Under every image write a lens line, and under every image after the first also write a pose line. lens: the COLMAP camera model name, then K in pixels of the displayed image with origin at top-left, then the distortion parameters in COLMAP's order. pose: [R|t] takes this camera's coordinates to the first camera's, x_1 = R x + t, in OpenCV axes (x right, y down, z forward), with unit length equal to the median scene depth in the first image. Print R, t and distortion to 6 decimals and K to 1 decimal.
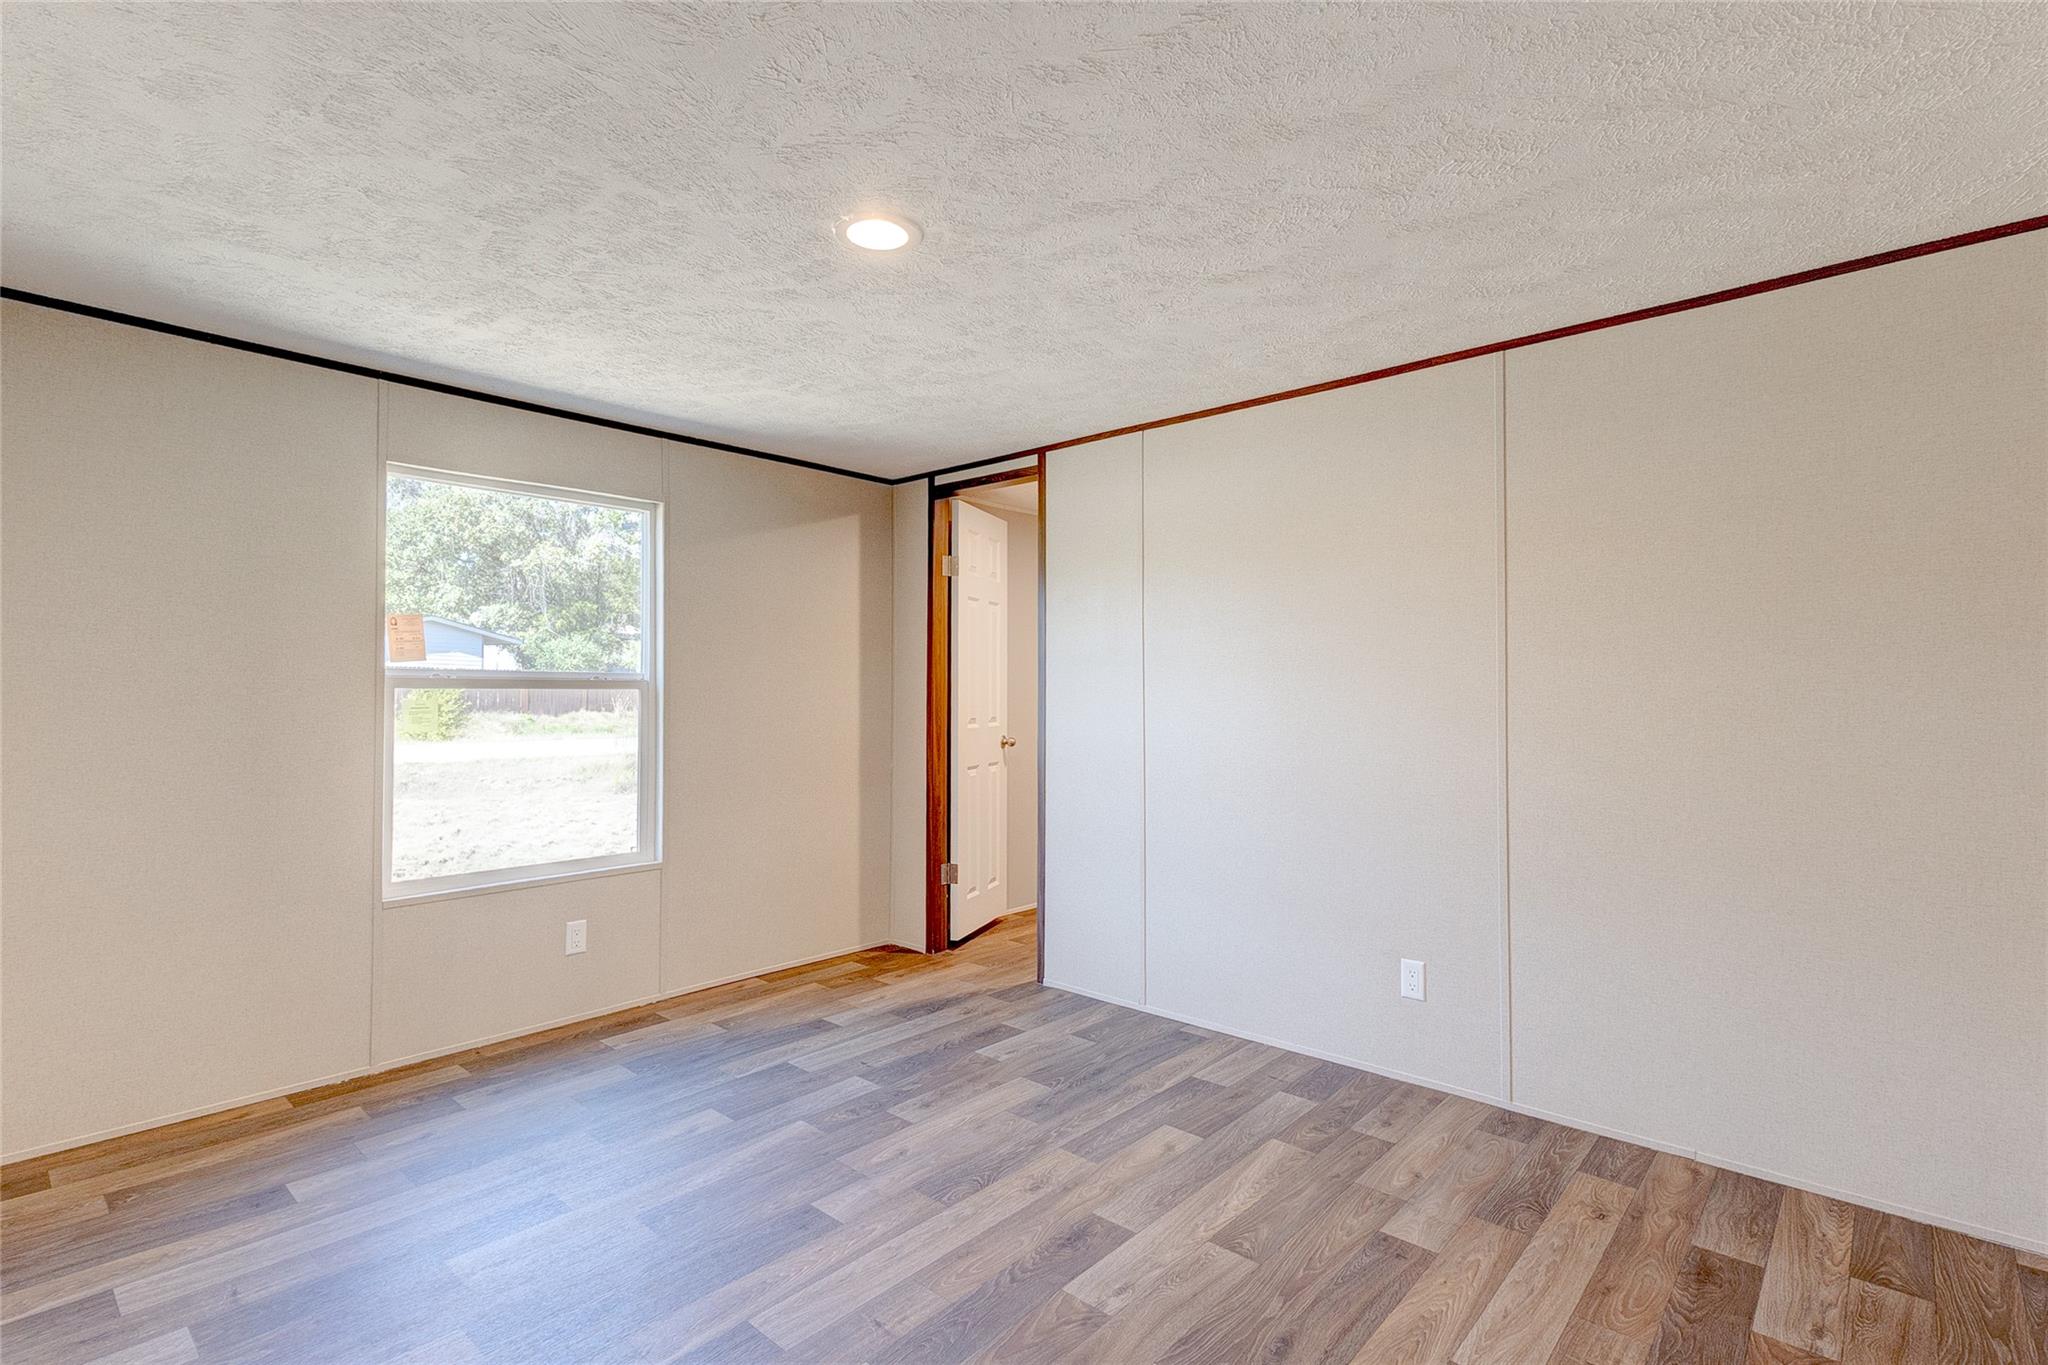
lens RADIAL K [[944.1, 0, 1019.3], [0, 944.1, 682.7], [0, 0, 1]] dist [0.015521, -0.002618]
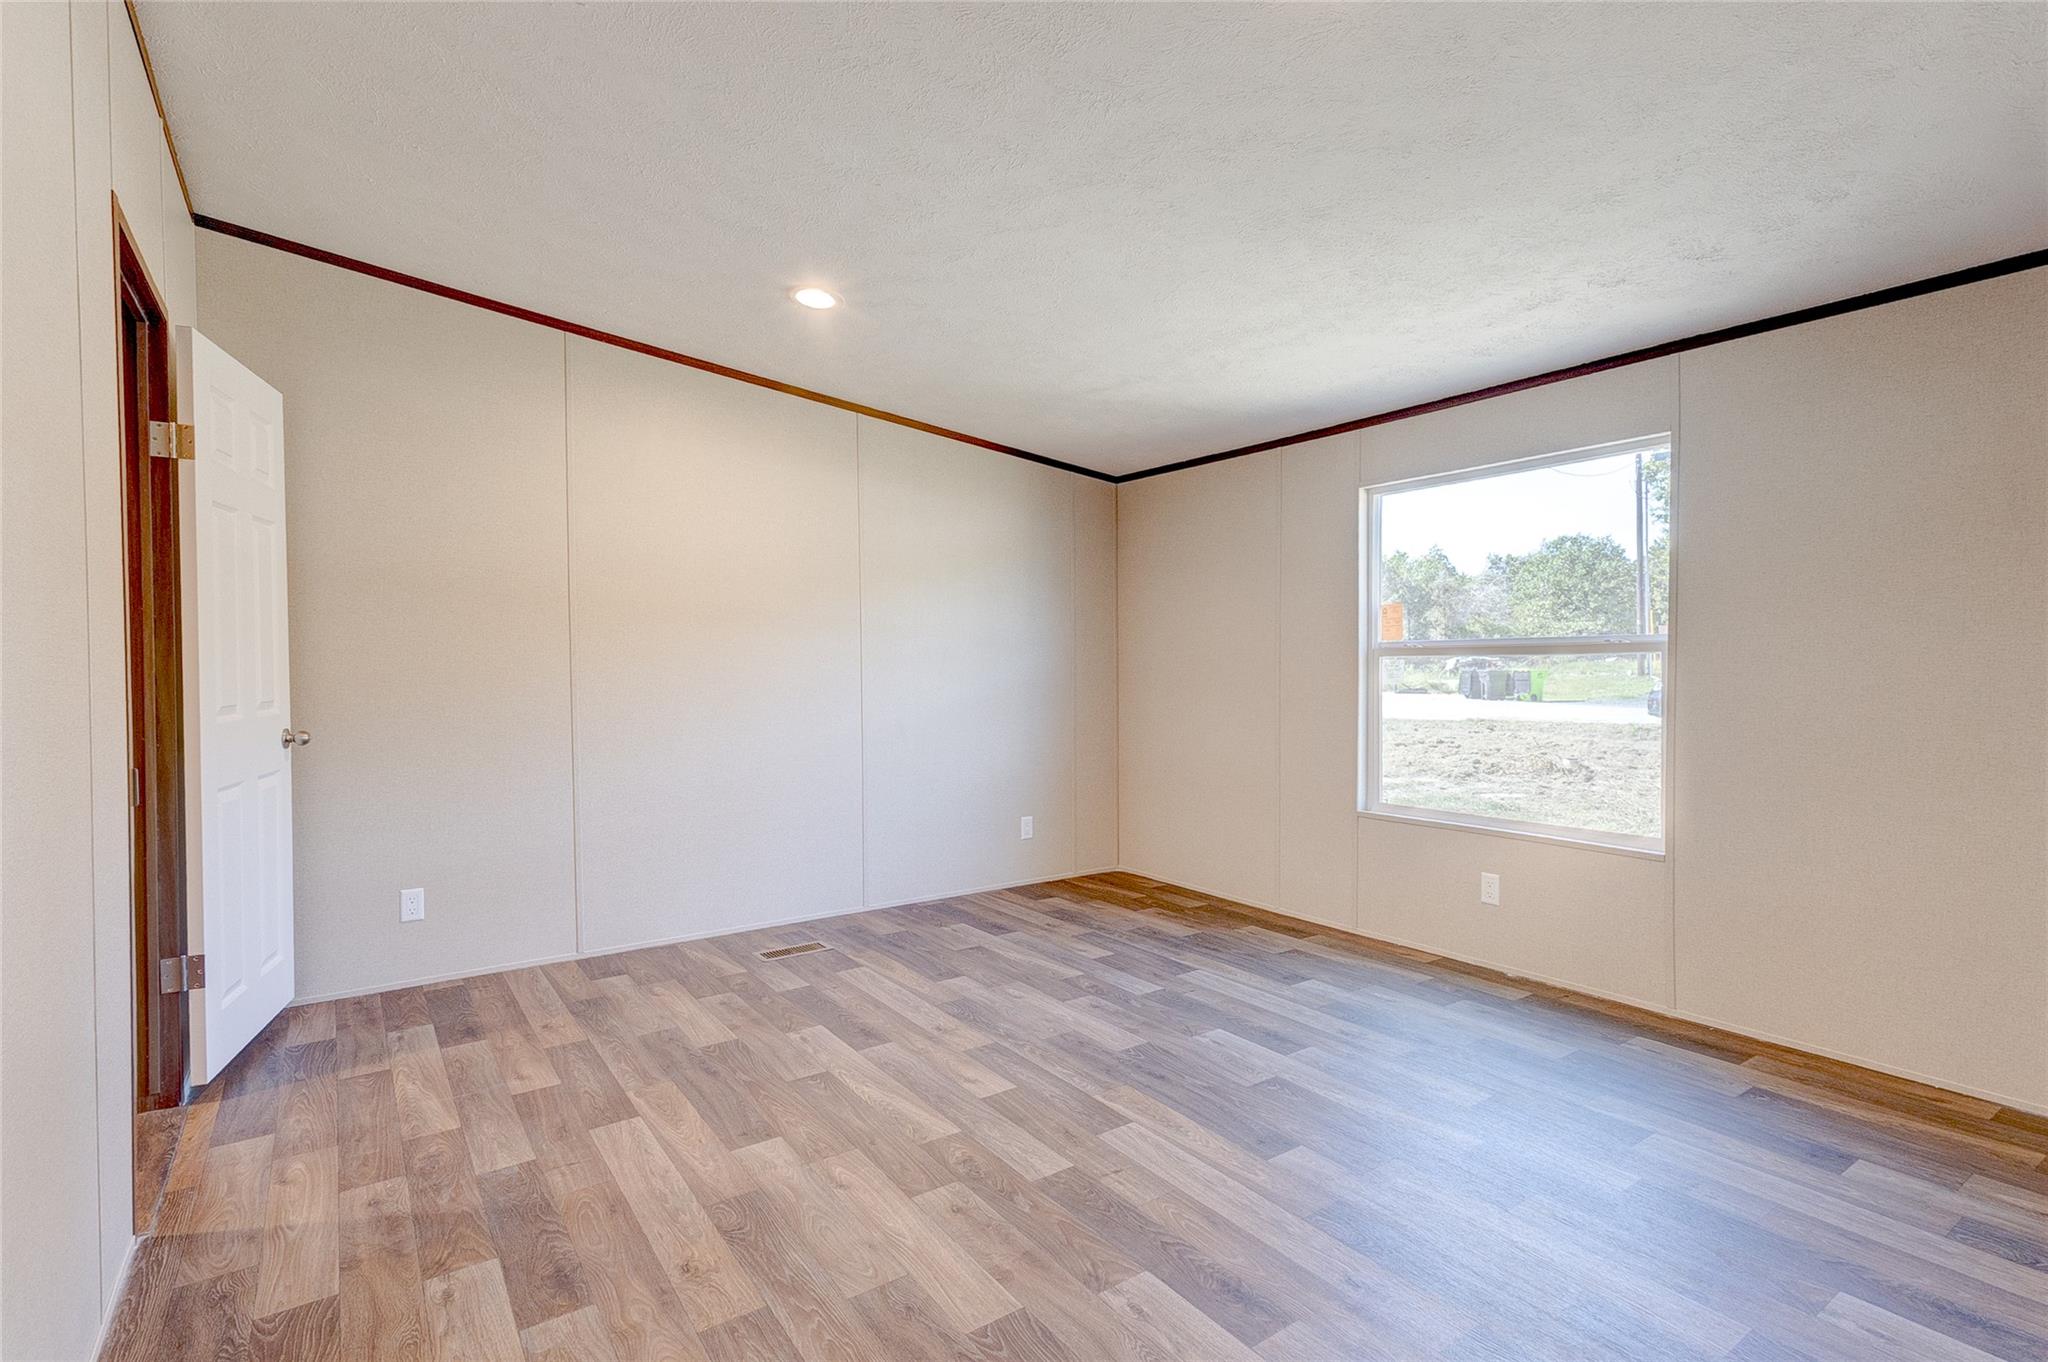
lens RADIAL K [[933.6, 0, 1015.7], [0, 933.6, 676.6], [0, 0, 1]] dist [0.015665, -0.000421]
pose [[-0.197558, 0.018922, -0.980109, 1.295389], [0.016008, 0.999743, 0.016074, 0.017158], [0.980161, -0.012514, -0.197810, 1.382570]]
